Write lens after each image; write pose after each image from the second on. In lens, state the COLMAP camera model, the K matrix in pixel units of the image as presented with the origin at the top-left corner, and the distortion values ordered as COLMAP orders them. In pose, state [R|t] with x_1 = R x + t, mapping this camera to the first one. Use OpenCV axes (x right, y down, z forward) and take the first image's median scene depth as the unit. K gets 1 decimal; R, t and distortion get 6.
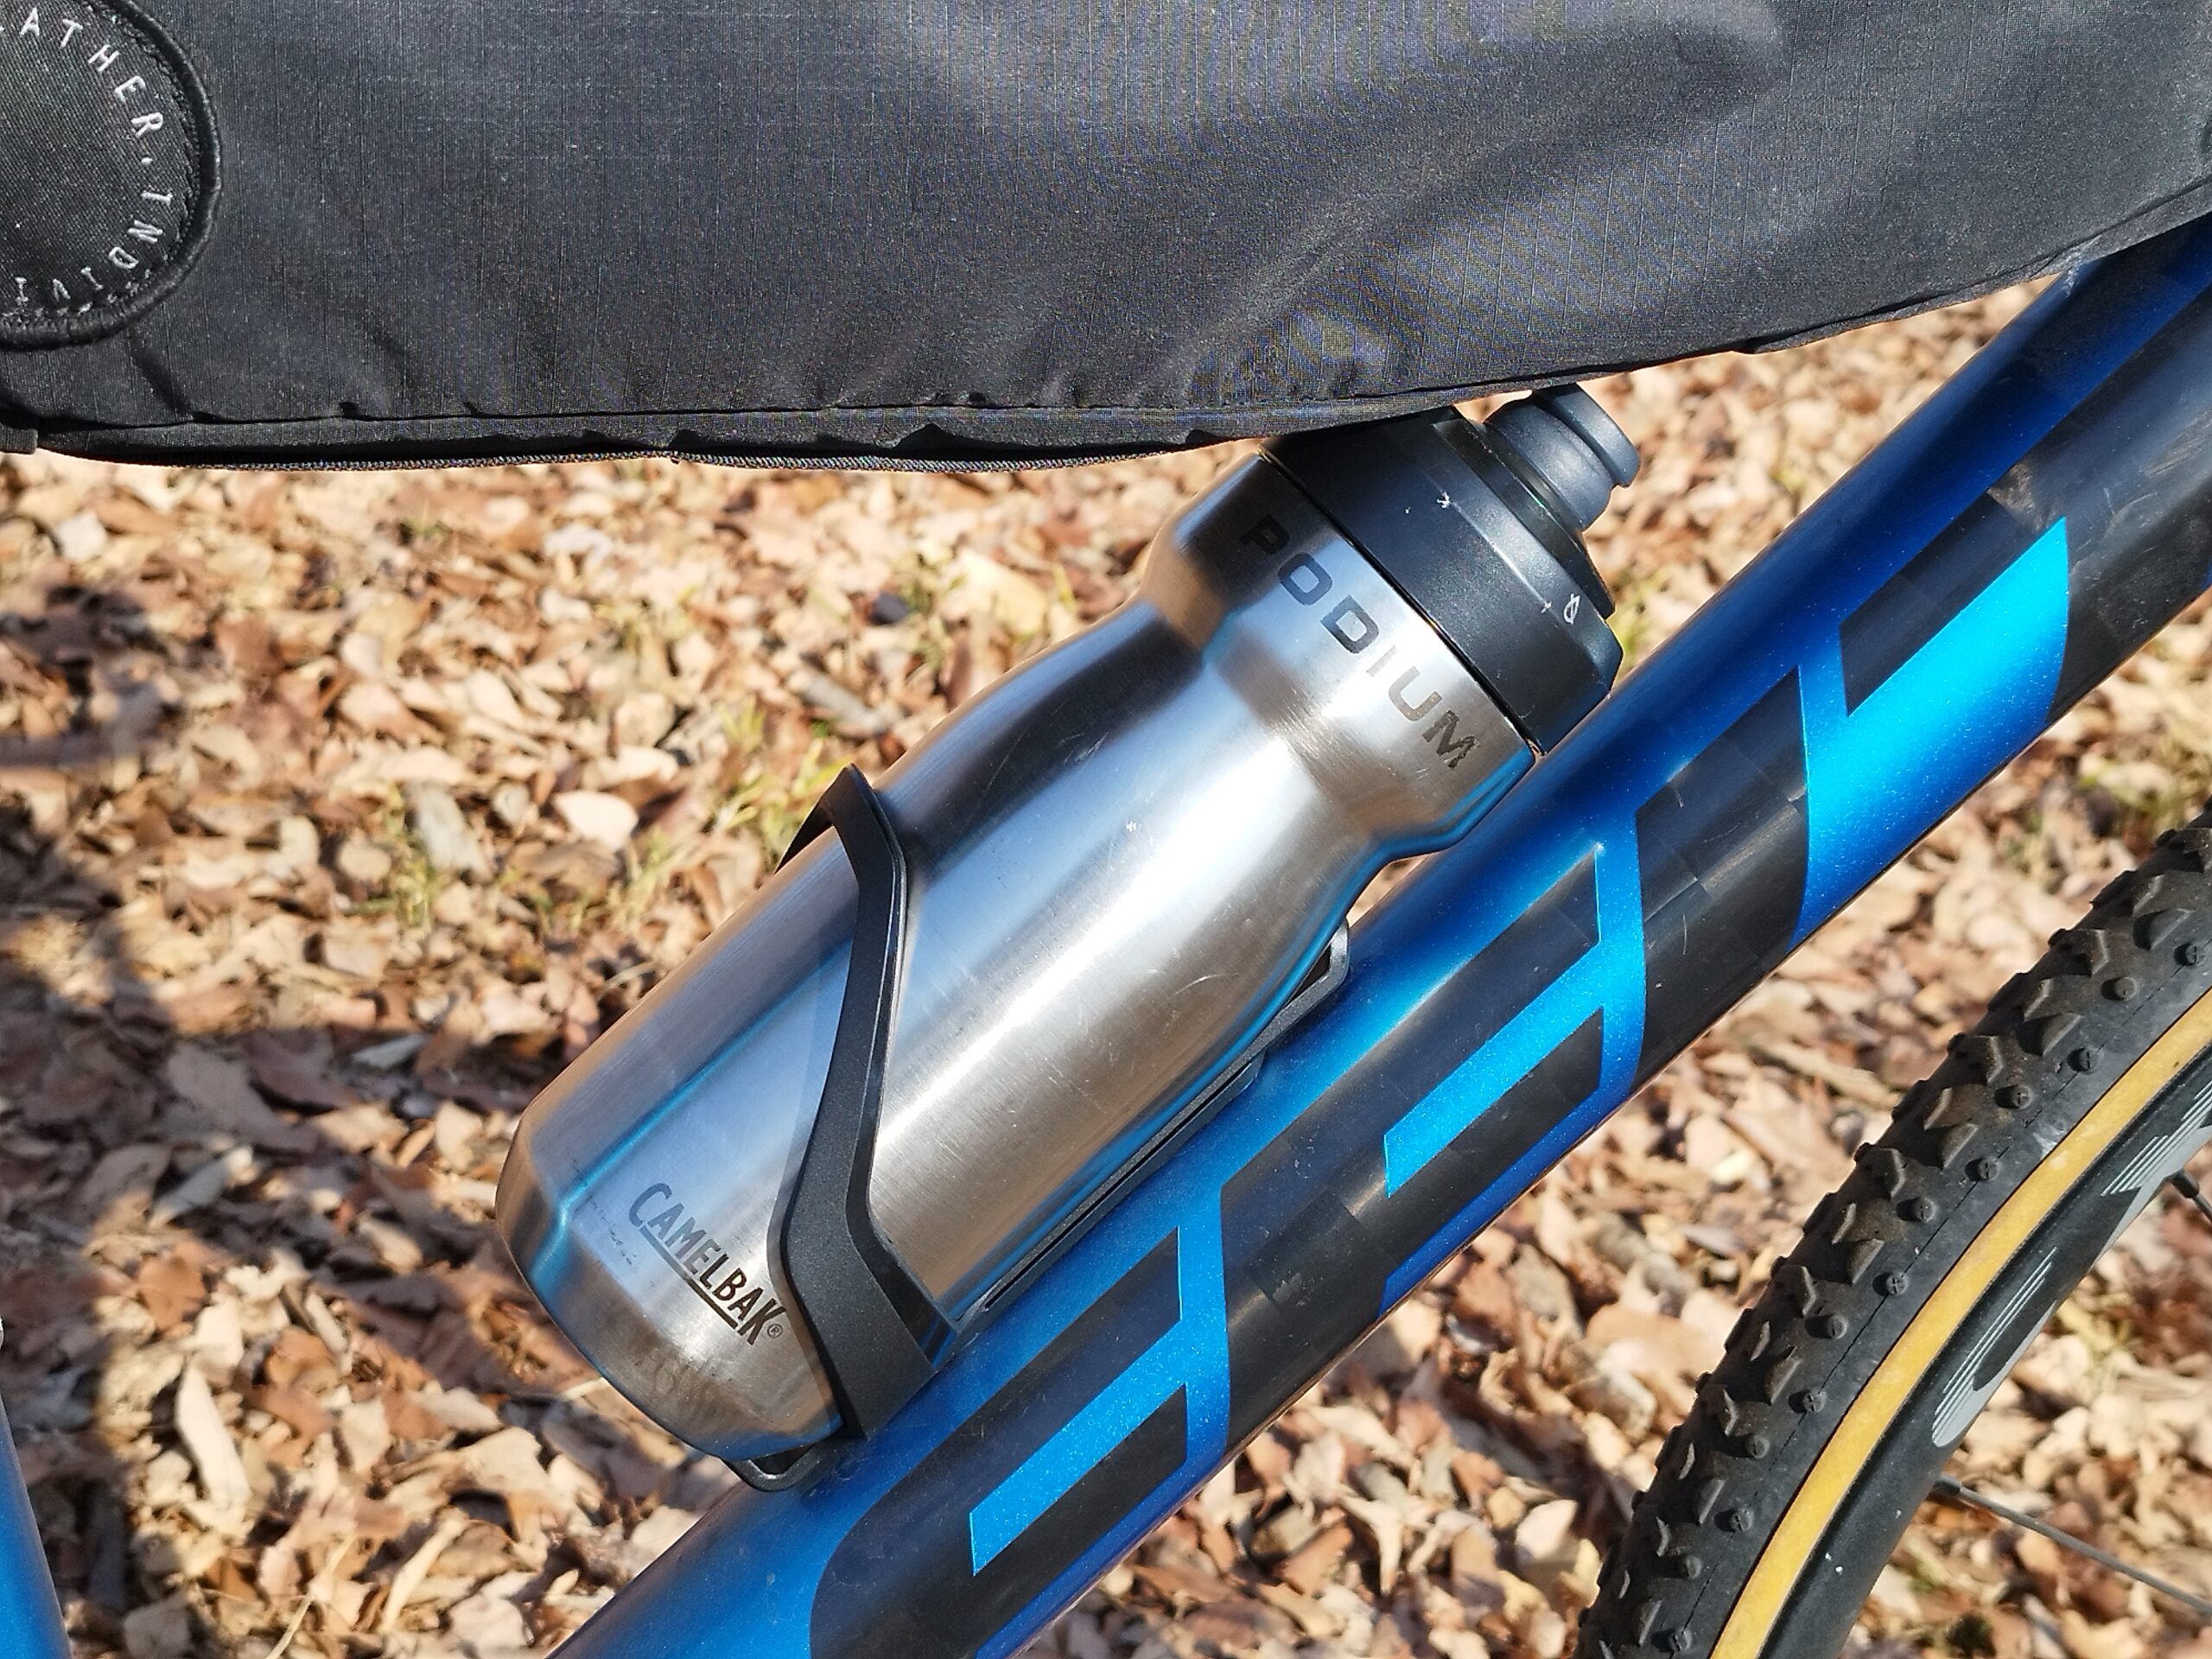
lens RADIAL K [[3255.4, 0, 1128.7], [0, 3255.4, 735.5], [0, 0, 1]] dist [0.109176, -0.286674]
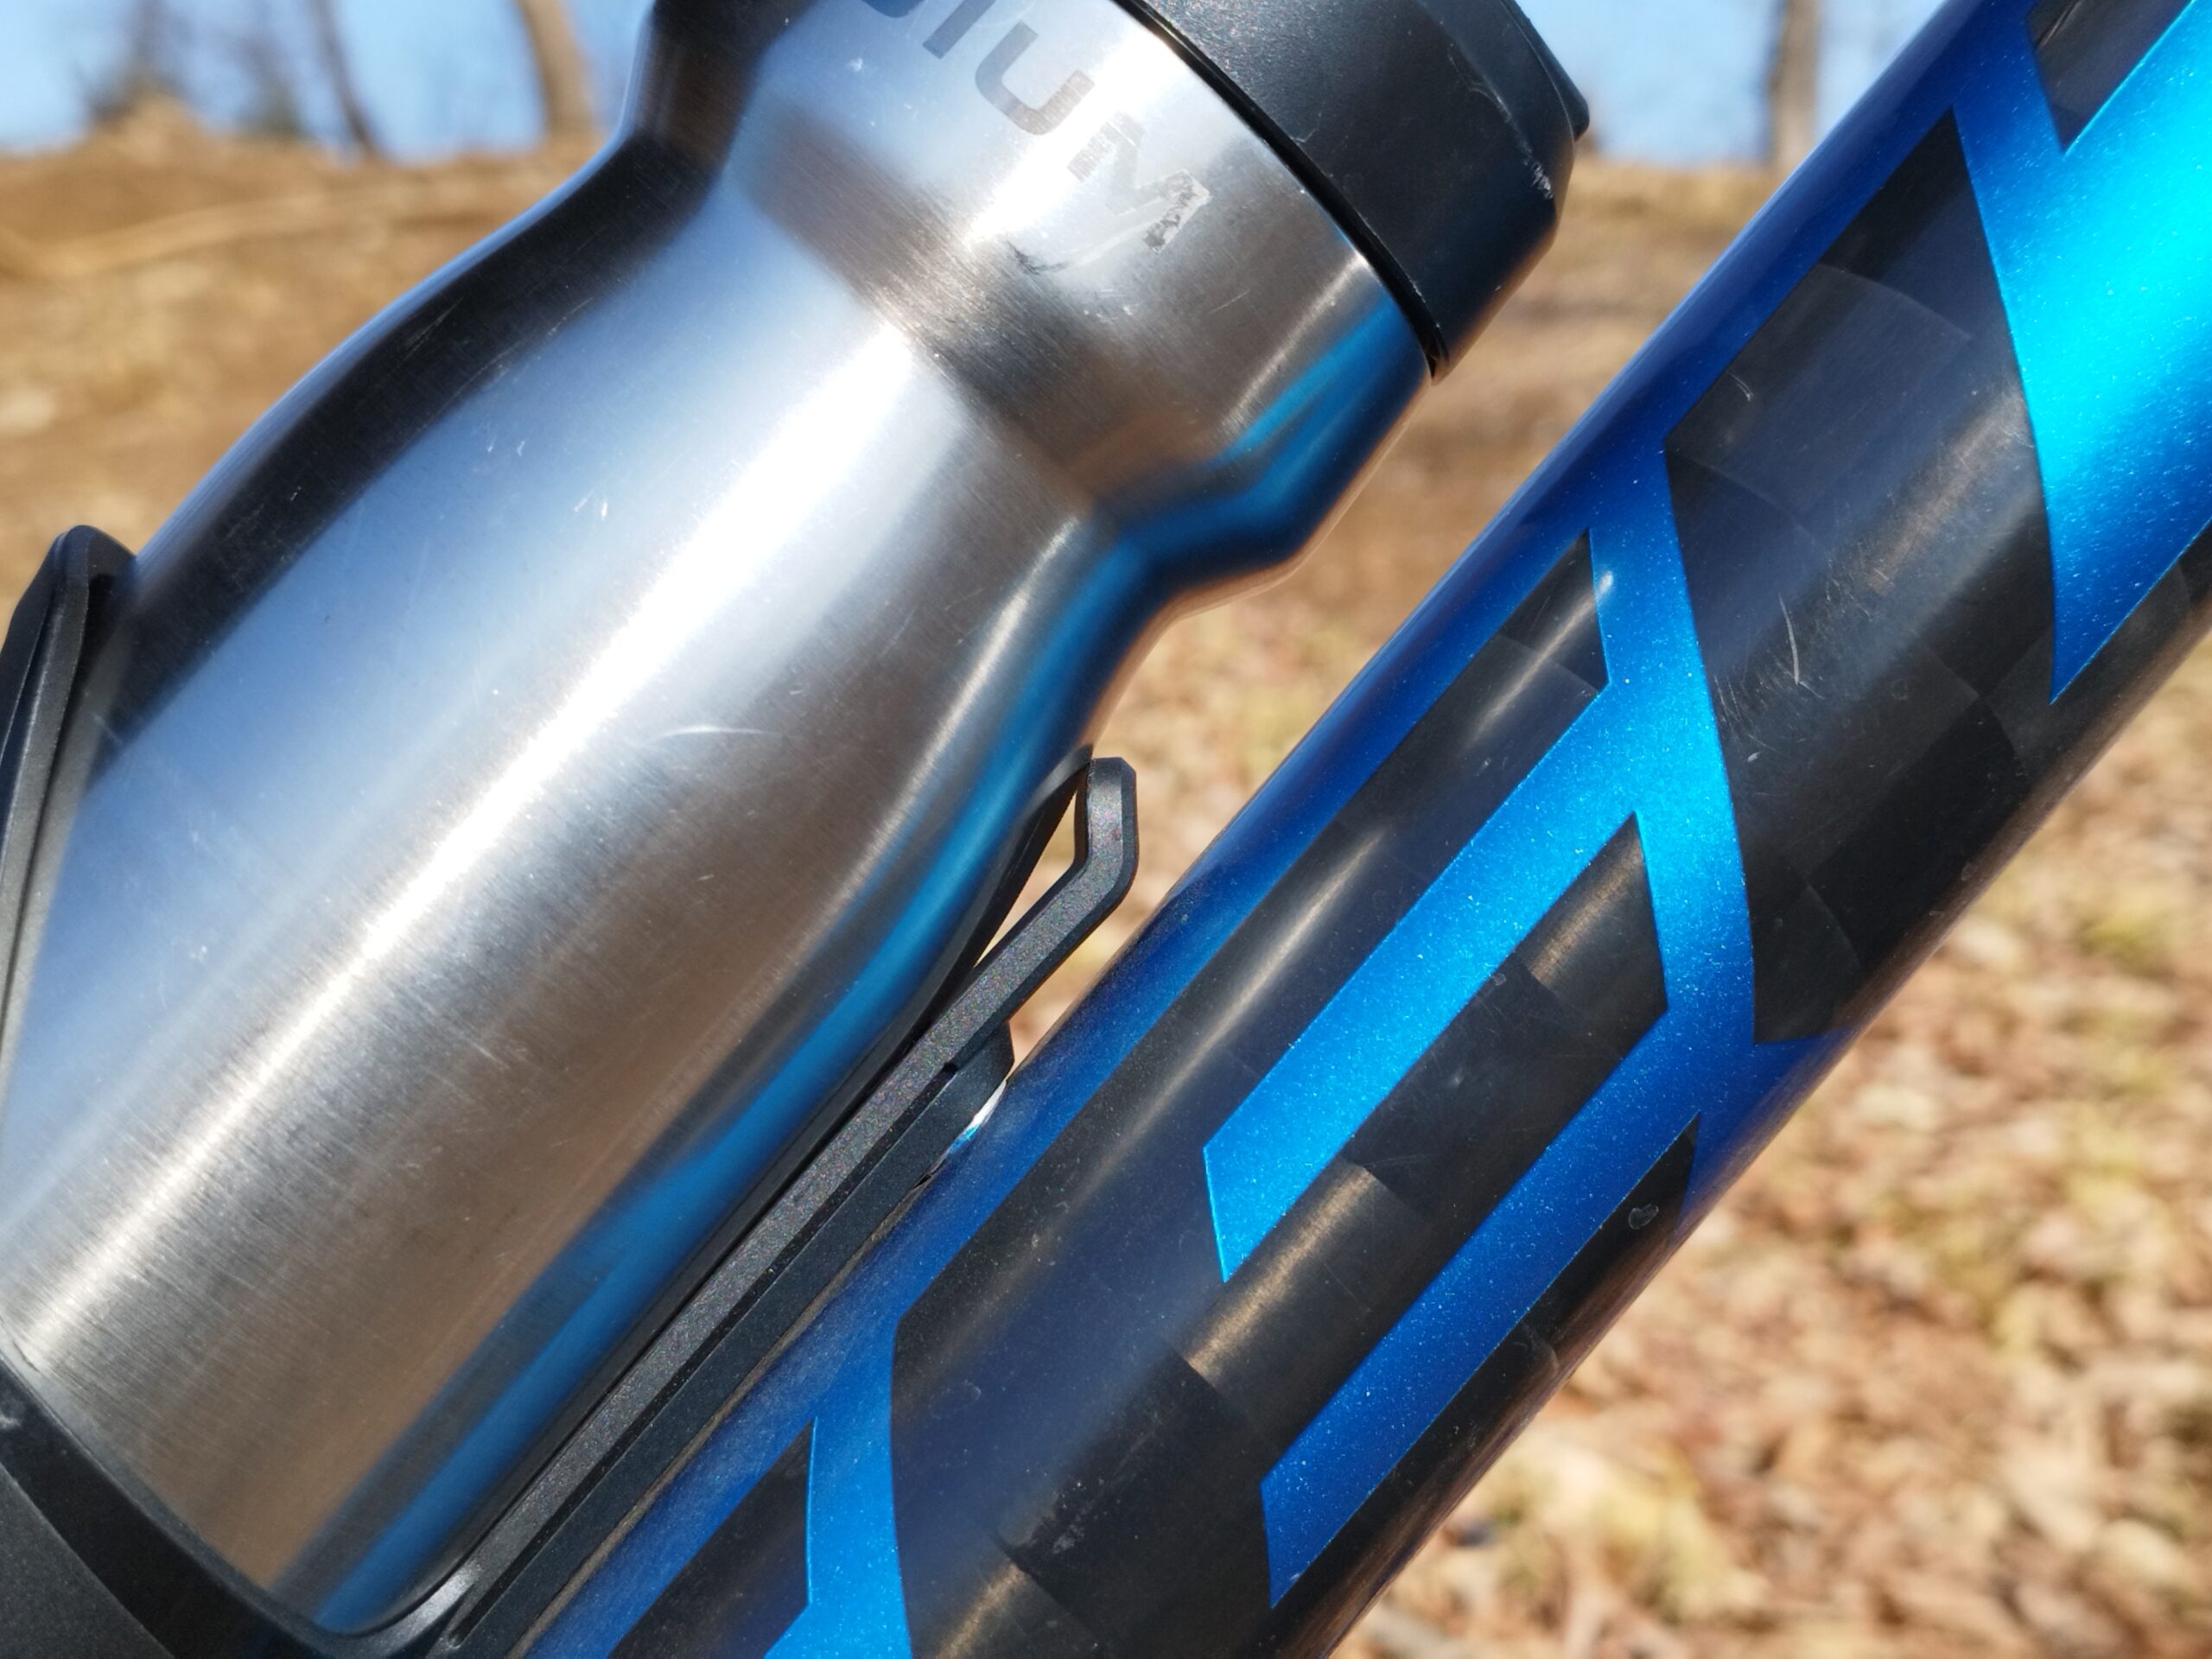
lens RADIAL K [[3255.4, 0, 1128.7], [0, 3255.4, 735.5], [0, 0, 1]] dist [0.109176, -0.286674]
pose [[0.966452, -0.153018, -0.206291, 0.054276], [0.072751, 0.933359, -0.351495, 0.072115], [0.246329, 0.324695, 0.913179, 0.175445]]
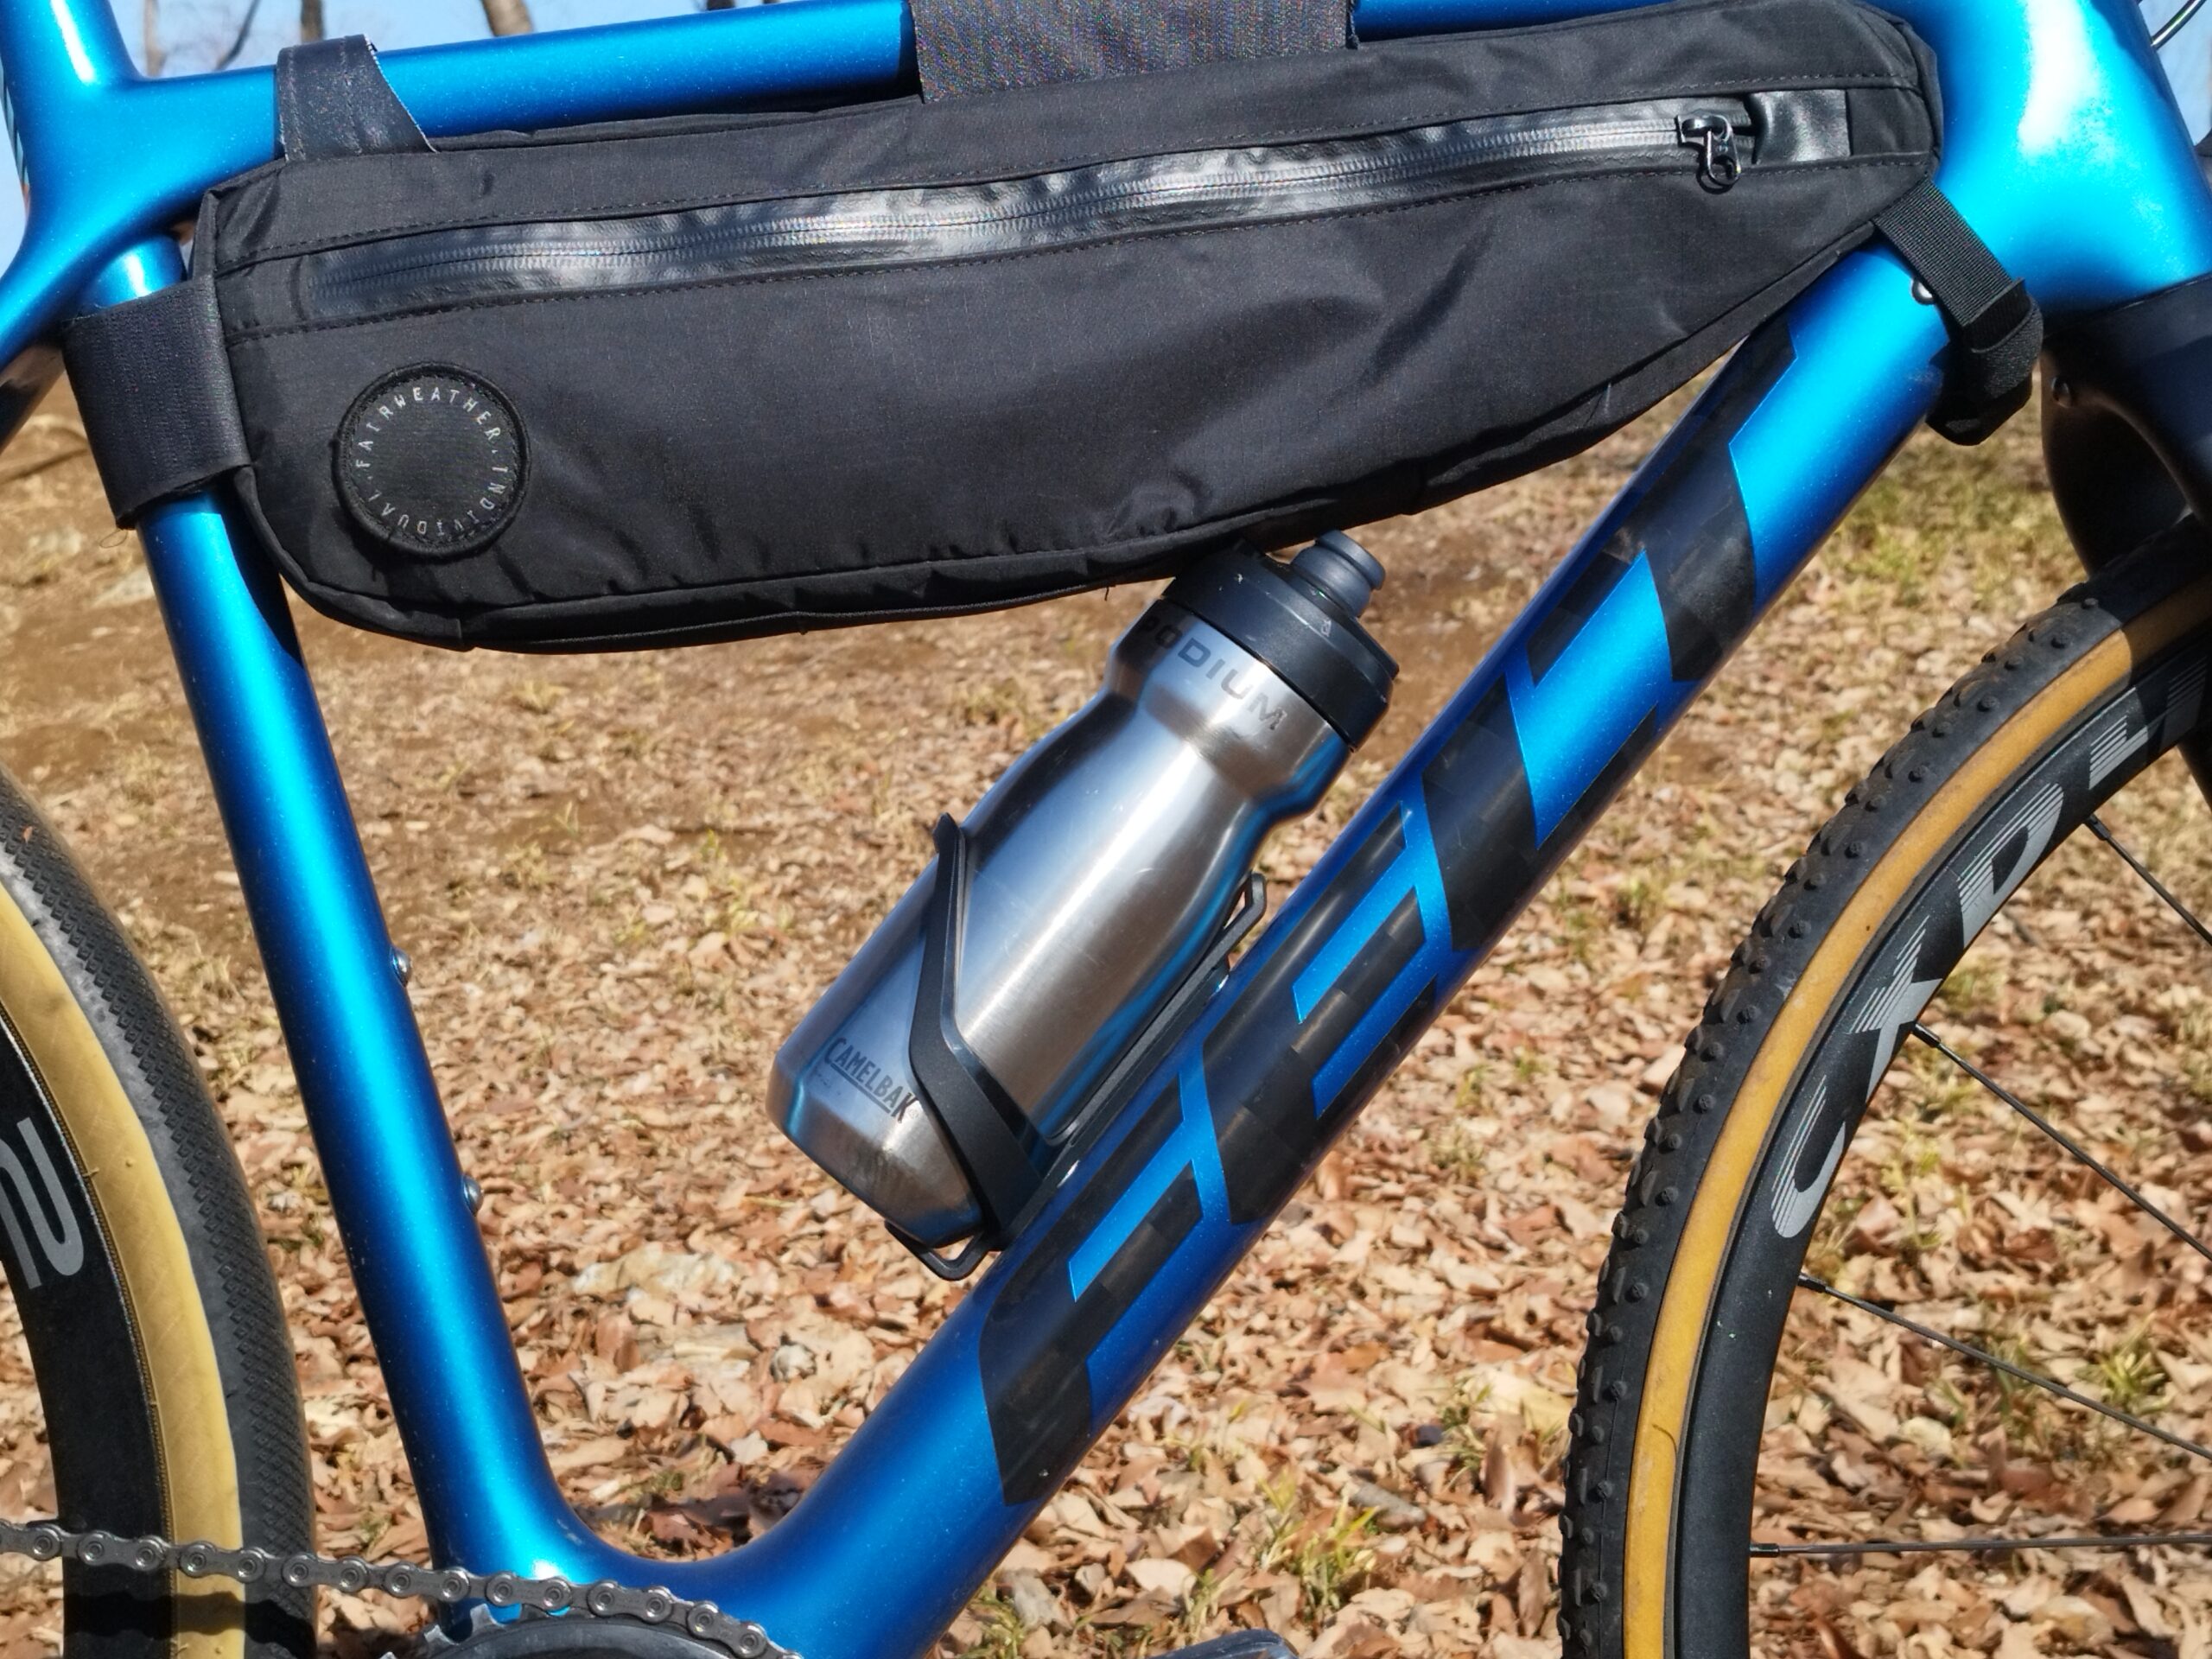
lens RADIAL K [[3255.4, 0, 1128.7], [0, 3255.4, 735.5], [0, 0, 1]] dist [0.109176, -0.286674]
pose [[0.963888, -0.187415, -0.189196, 0.102666], [0.104411, 0.919519, -0.378923, 0.190795], [0.244985, 0.345485, 0.905882, -0.160205]]
